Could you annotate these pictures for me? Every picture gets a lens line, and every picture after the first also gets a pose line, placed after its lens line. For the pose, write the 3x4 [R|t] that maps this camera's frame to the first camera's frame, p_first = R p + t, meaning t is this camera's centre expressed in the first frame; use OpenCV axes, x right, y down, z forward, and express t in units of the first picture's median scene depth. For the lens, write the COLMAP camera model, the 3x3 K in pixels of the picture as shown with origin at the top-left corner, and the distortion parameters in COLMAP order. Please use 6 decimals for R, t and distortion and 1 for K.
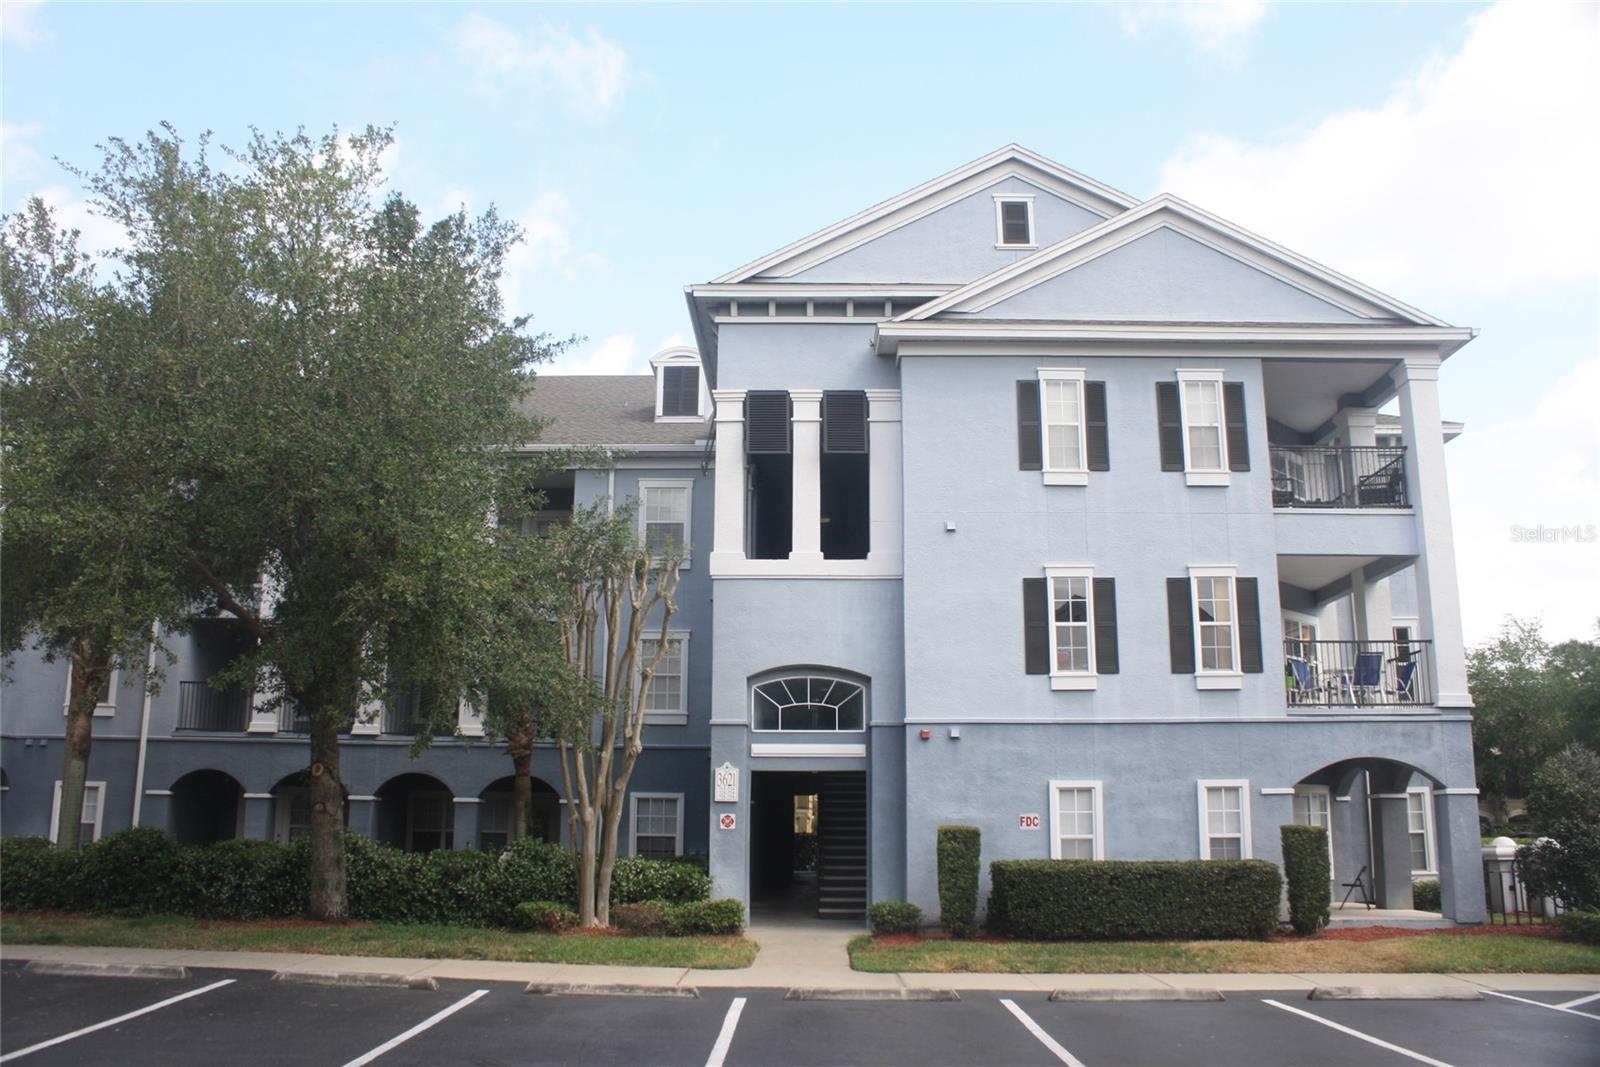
lens RADIAL K [[1357.1, 0, 800.6], [0, 1357.1, 453.6], [0, 0, 1]] dist [-0.156063, 0.123275]
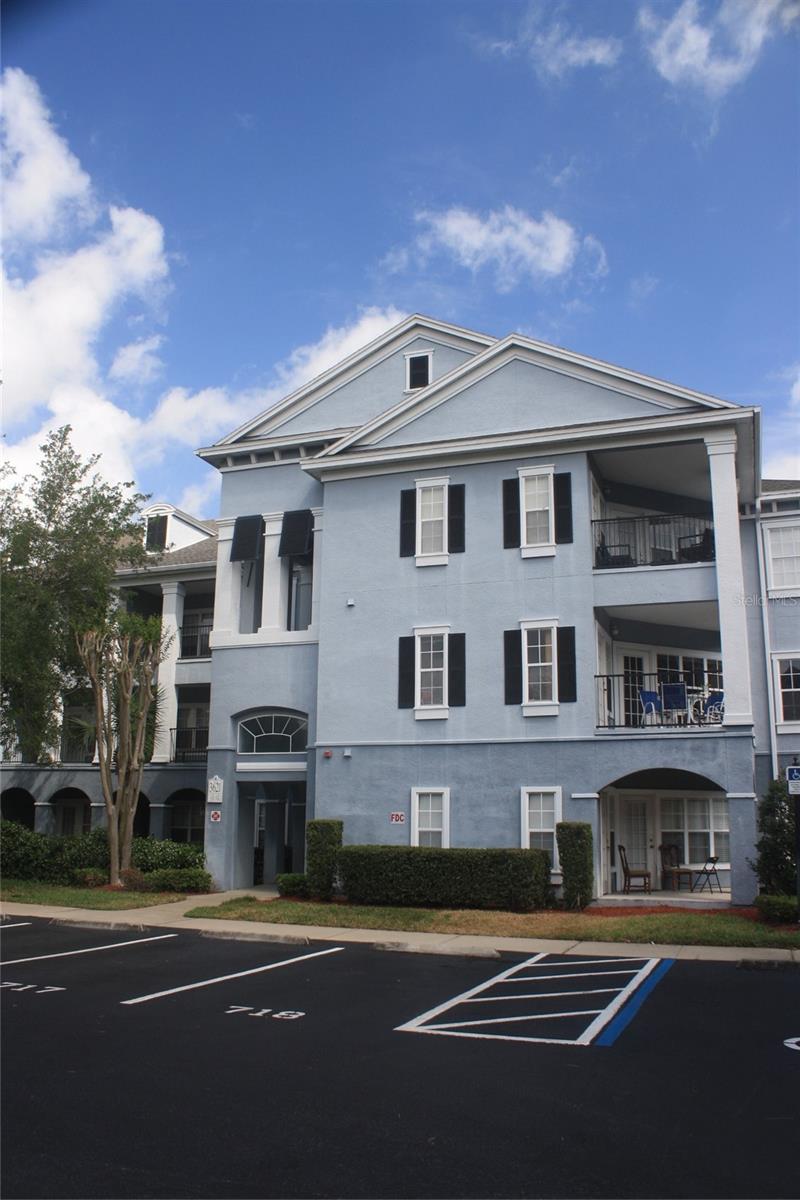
lens RADIAL K [[1017.8, 0, 403.6], [0, 1017.8, 548.9], [0, 0, 1]] dist [-0.156063, 0.123275]
pose [[0.943014, -0.087047, -0.321165, 0.508957], [0.085535, 0.996157, -0.018842, 0.024020], [0.321570, -0.009703, 0.946836, 0.041779]]
